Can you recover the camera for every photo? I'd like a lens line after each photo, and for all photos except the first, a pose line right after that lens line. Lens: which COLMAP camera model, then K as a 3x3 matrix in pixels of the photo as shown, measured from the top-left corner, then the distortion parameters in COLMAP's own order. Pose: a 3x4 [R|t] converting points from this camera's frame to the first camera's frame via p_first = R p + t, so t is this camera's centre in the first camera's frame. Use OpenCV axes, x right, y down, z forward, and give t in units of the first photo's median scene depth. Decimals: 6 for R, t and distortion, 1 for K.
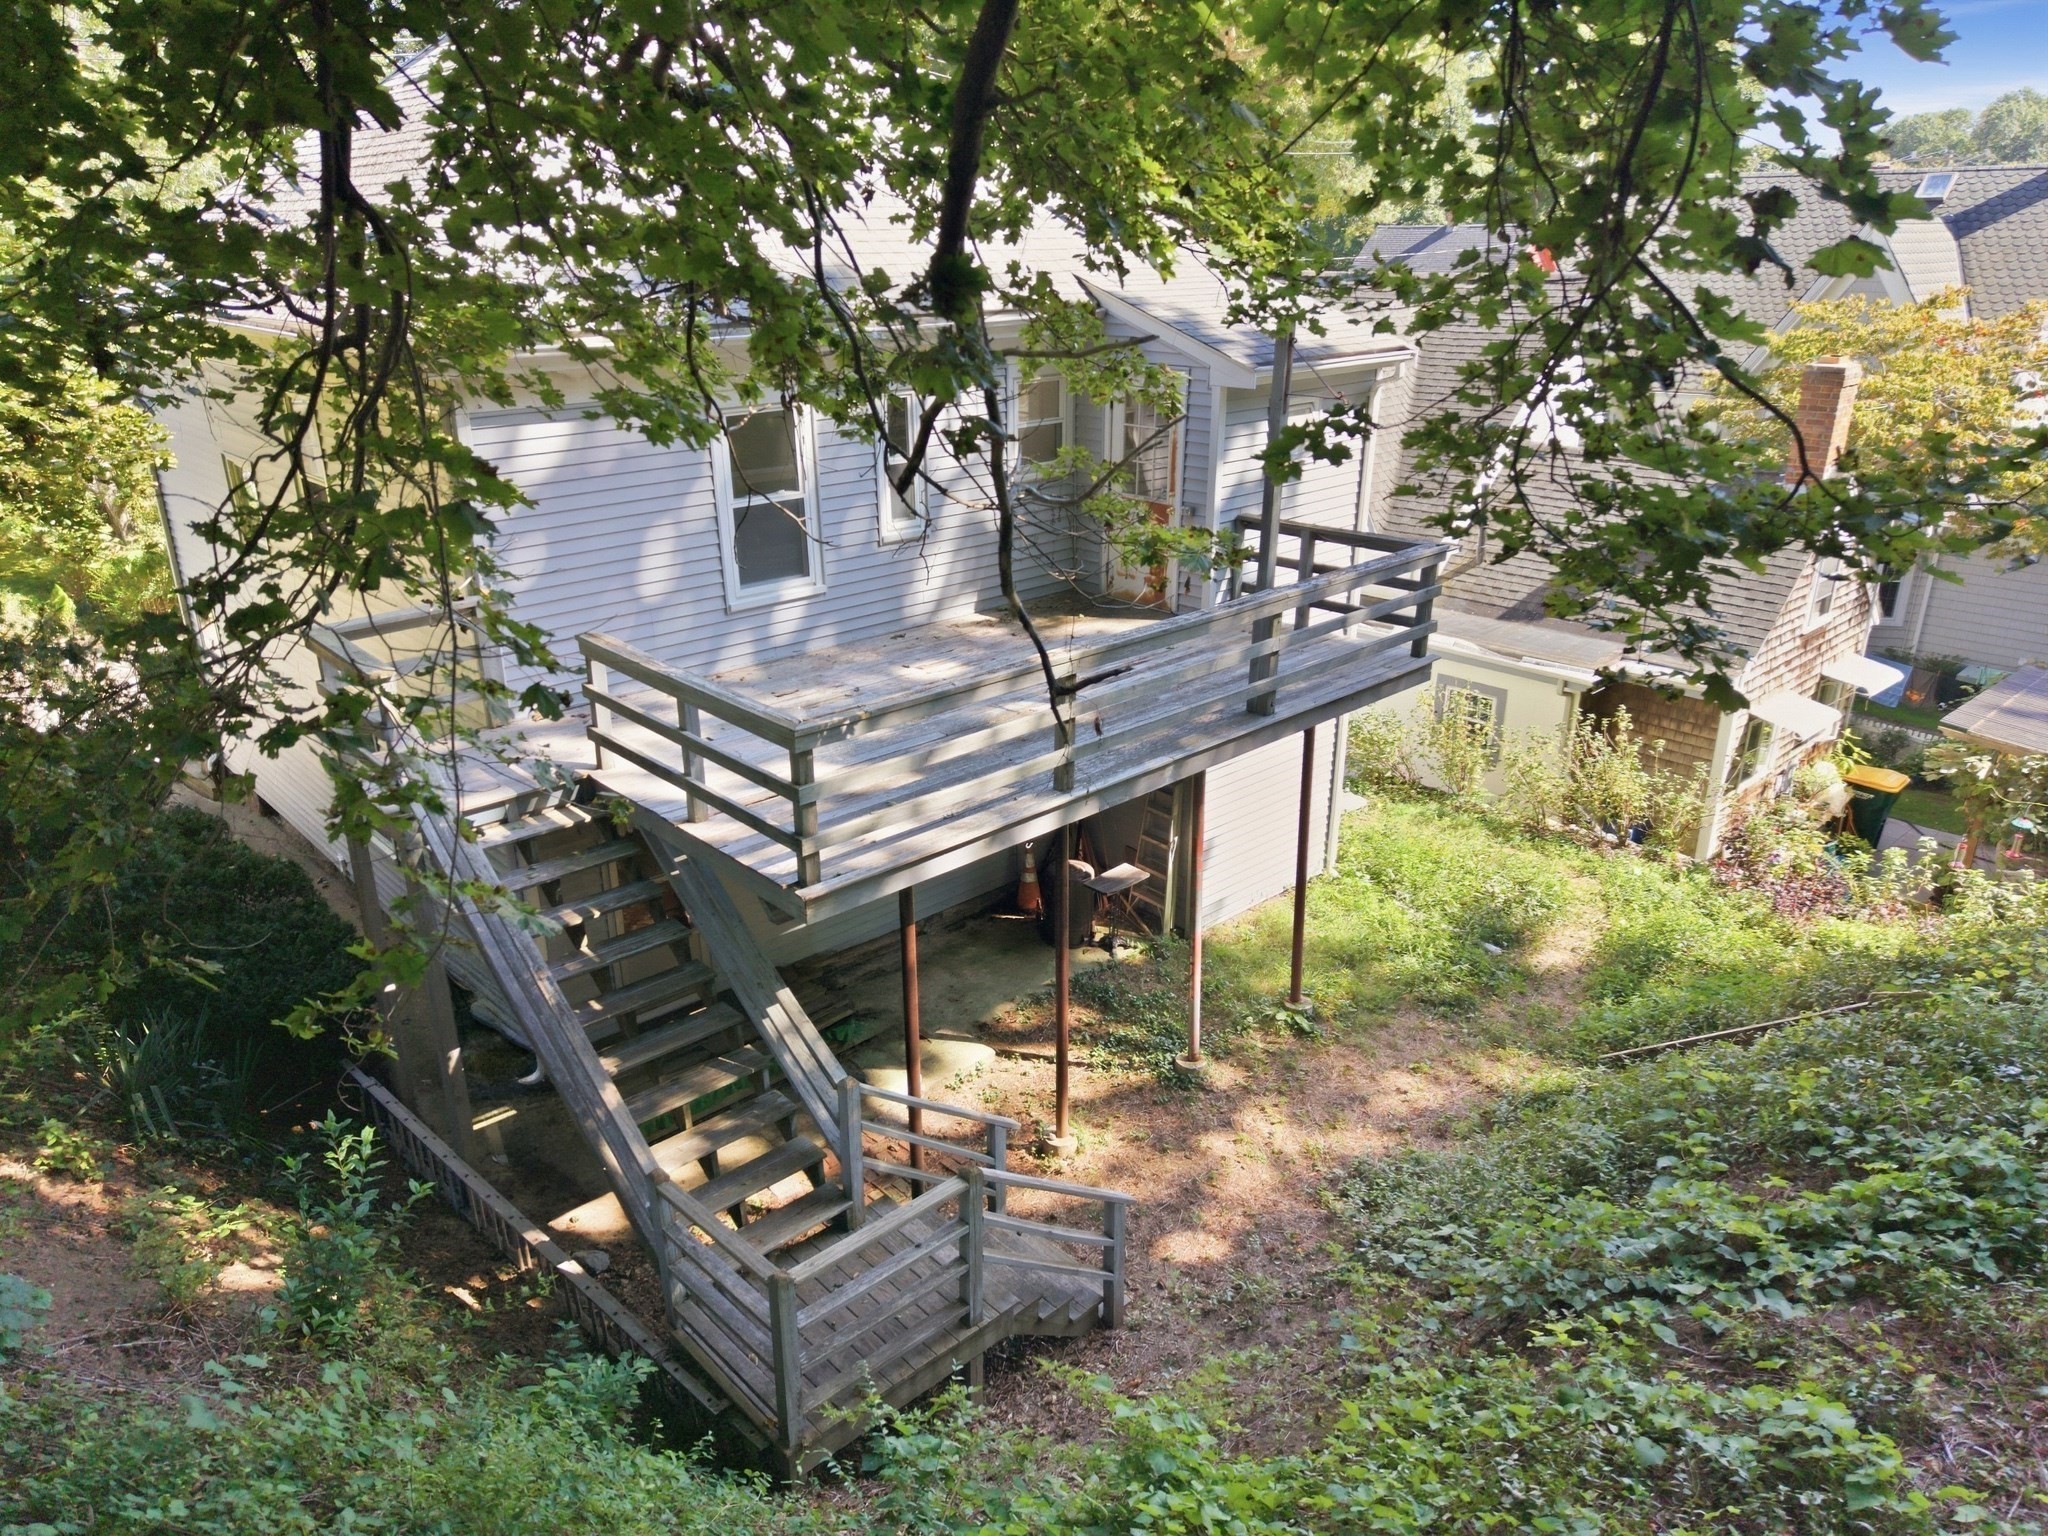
lens RADIAL K [[1379.0, 0, 1024.0], [0, 1379.0, 768.0], [0, 0, 1]] dist [0.011848, -0.001851]
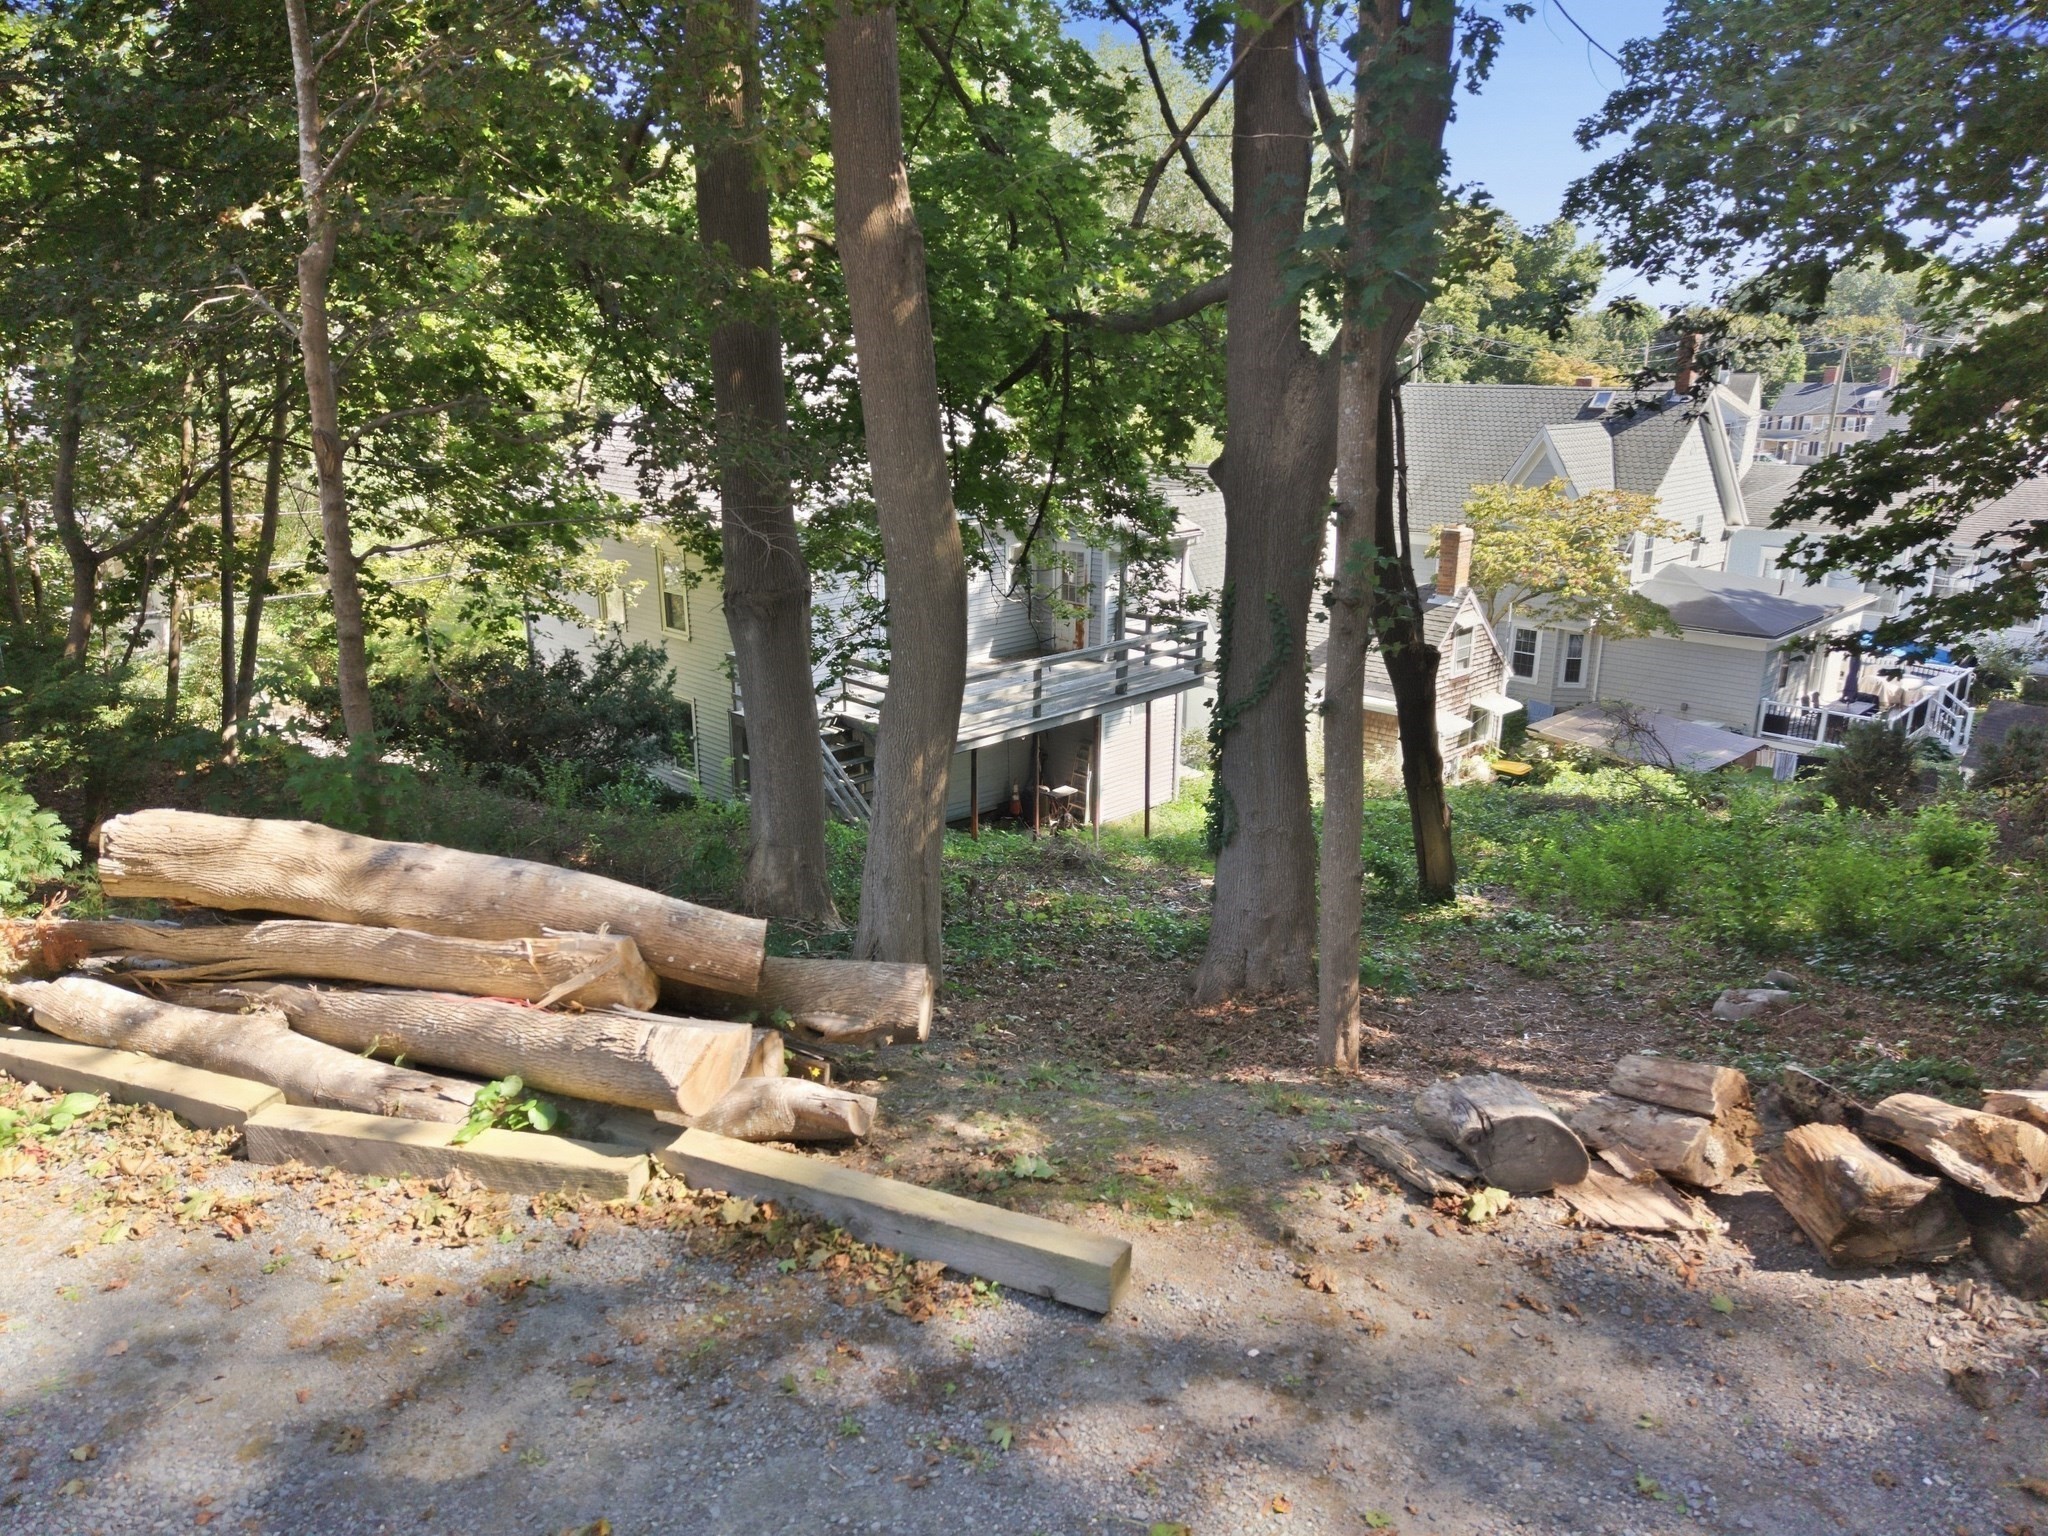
lens RADIAL K [[1379.0, 0, 1024.0], [0, 1379.0, 768.0], [0, 0, 1]] dist [0.011848, -0.001851]
pose [[0.999443, -0.002042, 0.033318, -0.064030], [0.004549, 0.997147, -0.075351, 0.247974], [-0.033069, 0.075460, 0.996600, -1.227303]]
